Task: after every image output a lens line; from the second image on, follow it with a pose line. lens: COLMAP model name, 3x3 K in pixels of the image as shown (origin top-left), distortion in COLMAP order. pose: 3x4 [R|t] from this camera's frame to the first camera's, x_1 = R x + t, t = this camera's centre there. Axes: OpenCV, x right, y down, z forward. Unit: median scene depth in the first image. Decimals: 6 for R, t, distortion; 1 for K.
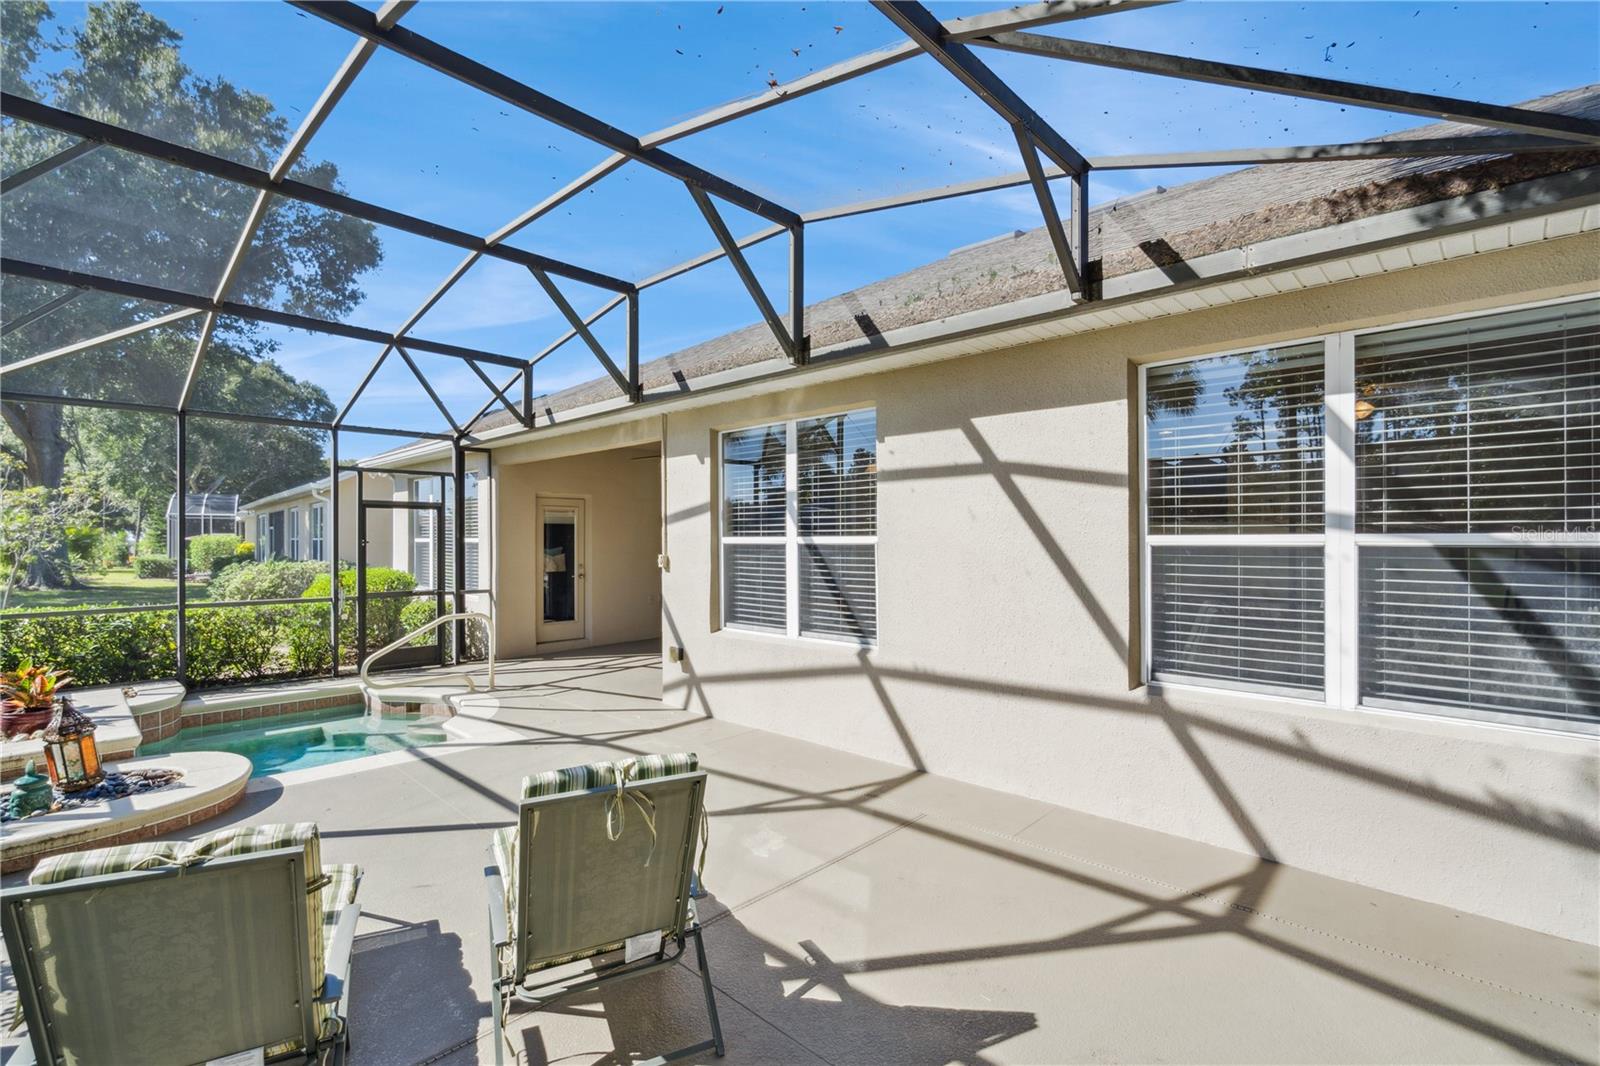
lens RADIAL K [[740.2, 0, 804.2], [0, 740.2, 531.7], [0, 0, 1]] dist [-0.000003, 0.000296]
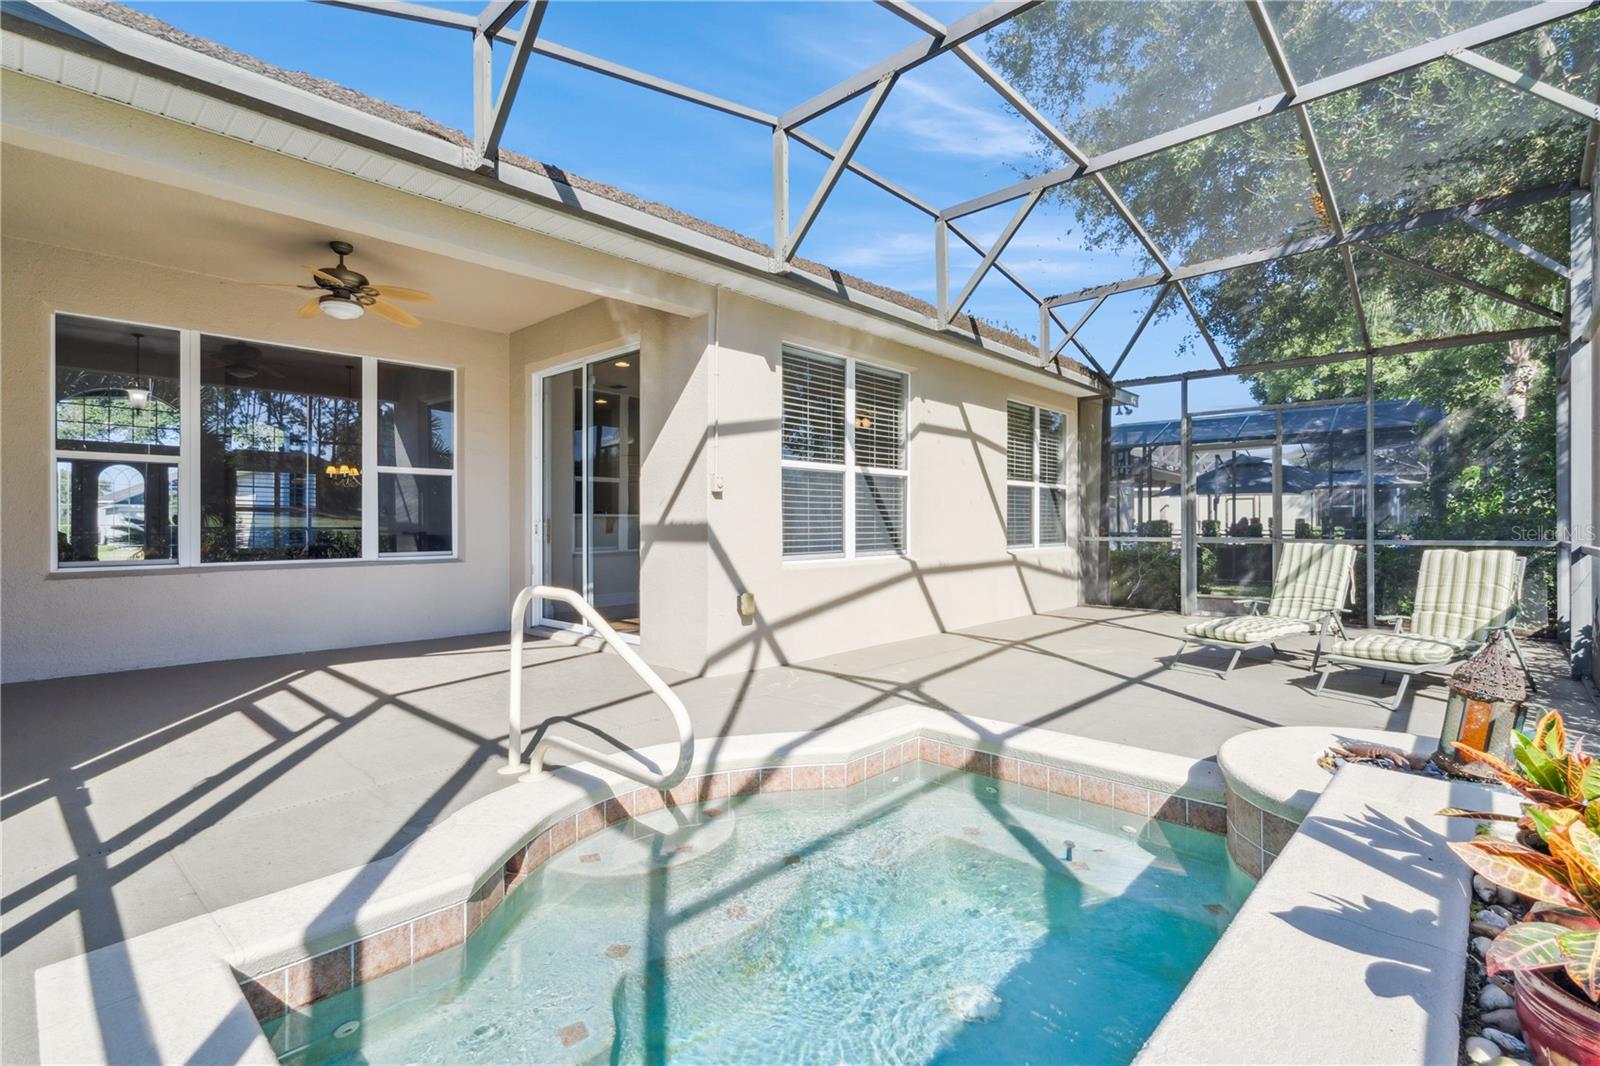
lens RADIAL K [[724.0, 0, 848.1], [0, 724.0, 522.1], [0, 0, 1]] dist [-0.000246, 0.000048]
pose [[-0.039183, 0.005114, 0.999219, -1.090371], [-0.005203, 0.999972, -0.005322, 0.095326], [-0.999218, -0.005407, -0.039156, 1.067643]]
